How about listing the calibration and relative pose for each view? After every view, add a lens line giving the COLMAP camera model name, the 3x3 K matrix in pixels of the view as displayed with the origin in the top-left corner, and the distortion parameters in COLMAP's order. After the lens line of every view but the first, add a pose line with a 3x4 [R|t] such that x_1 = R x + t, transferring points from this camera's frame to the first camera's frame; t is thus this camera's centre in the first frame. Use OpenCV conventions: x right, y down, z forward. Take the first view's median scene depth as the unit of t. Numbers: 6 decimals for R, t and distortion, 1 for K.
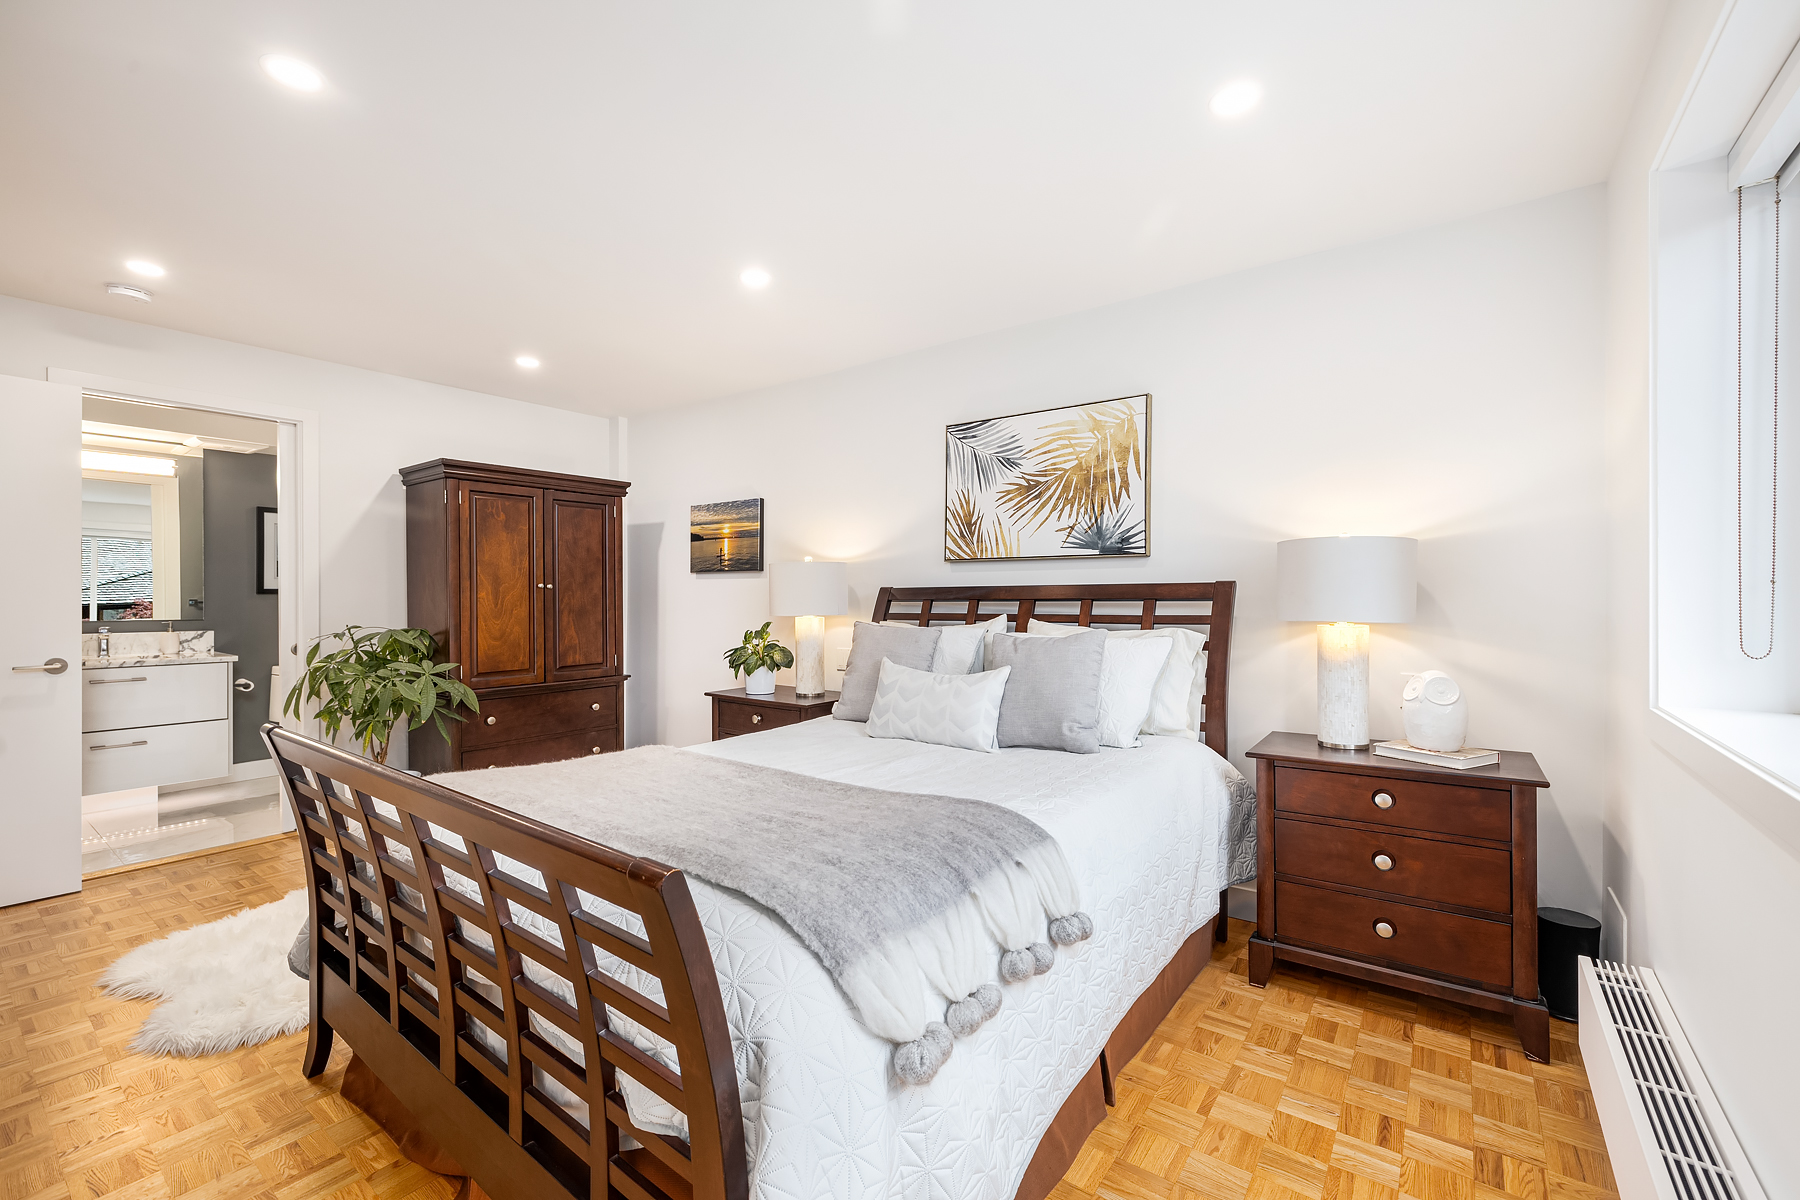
lens RADIAL K [[755.5, 0, 905.4], [0, 755.5, 600.7], [0, 0, 1]] dist [0.000792, -0.000368]
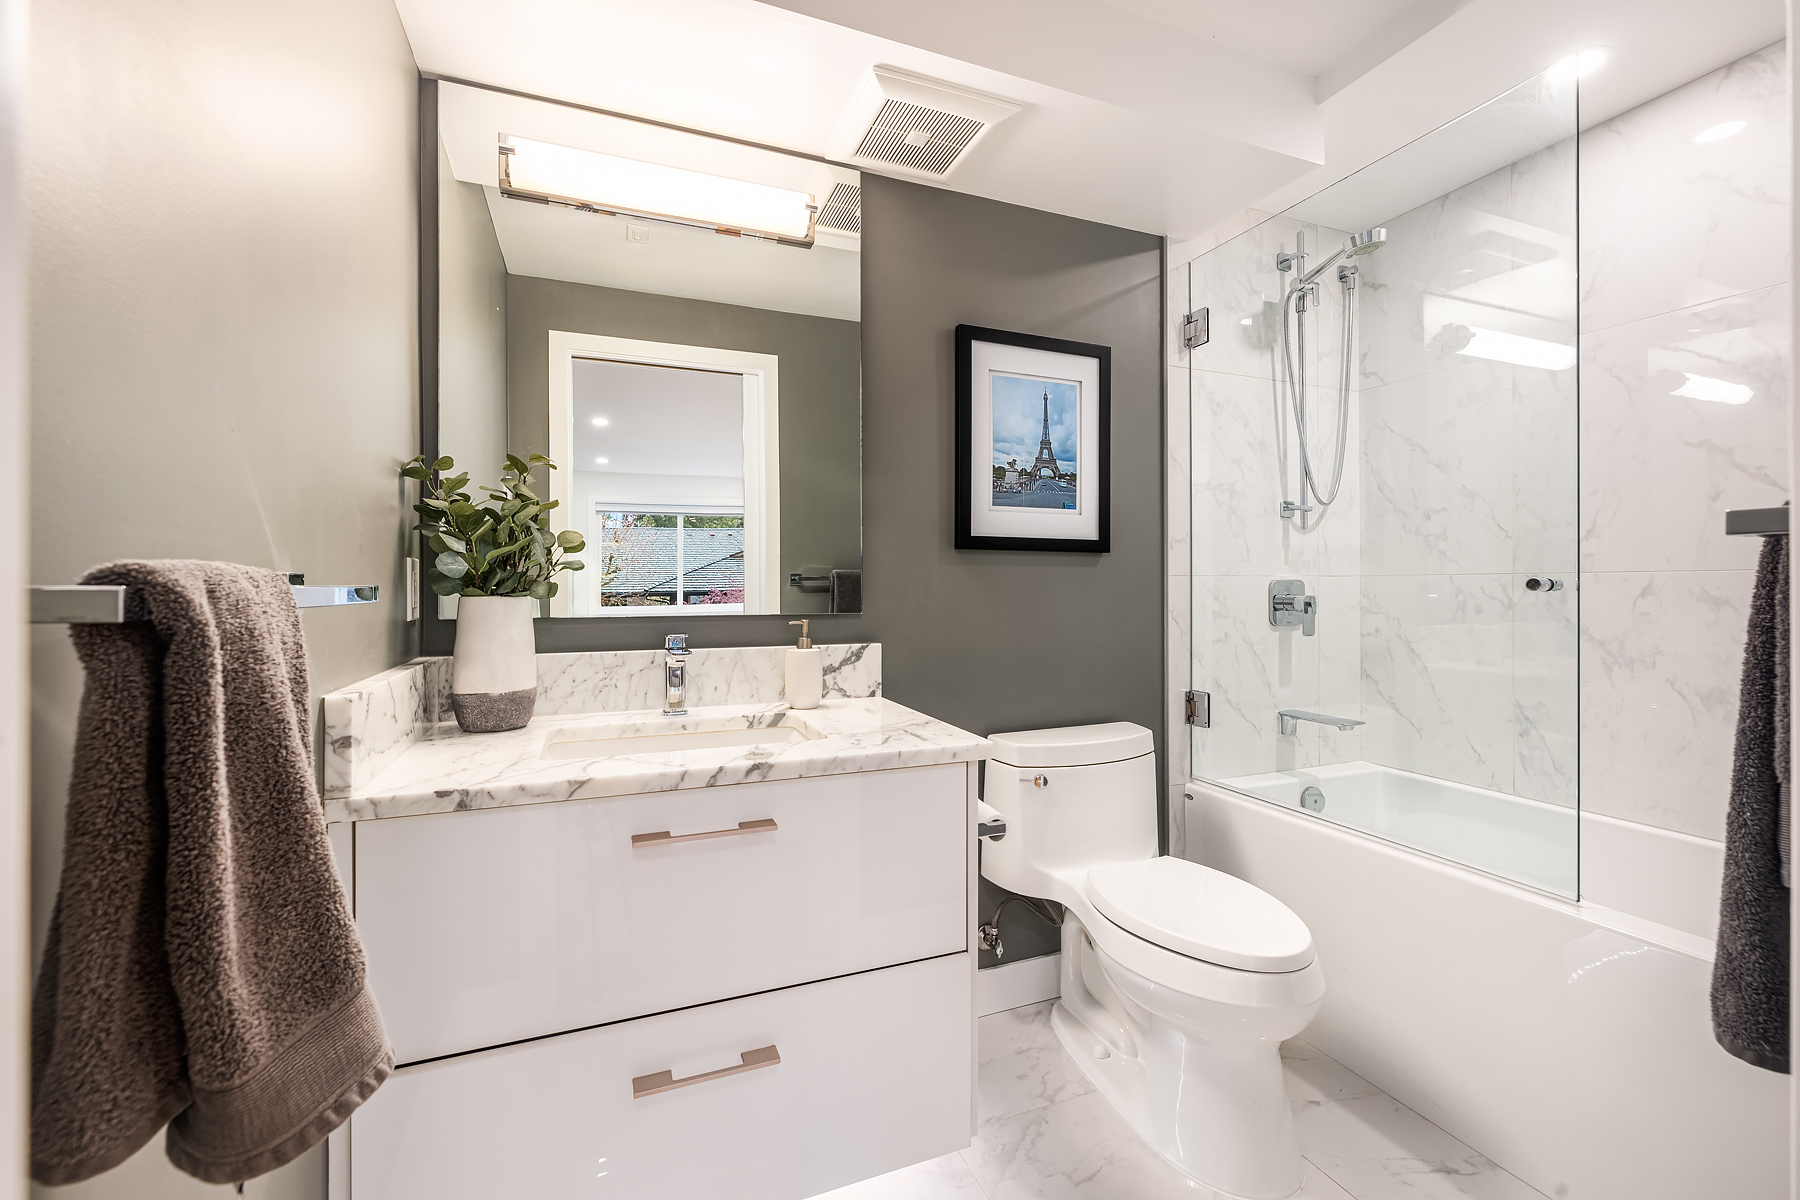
lens RADIAL K [[755.5, 0, 901.6], [0, 755.5, 596.4], [0, 0, 1]] dist [0.000792, -0.000368]
pose [[0.855750, 0.003476, -0.517377, -0.712259], [0.000904, 0.999966, 0.008212, 0.013184], [0.517388, -0.007495, 0.855718, 0.680854]]
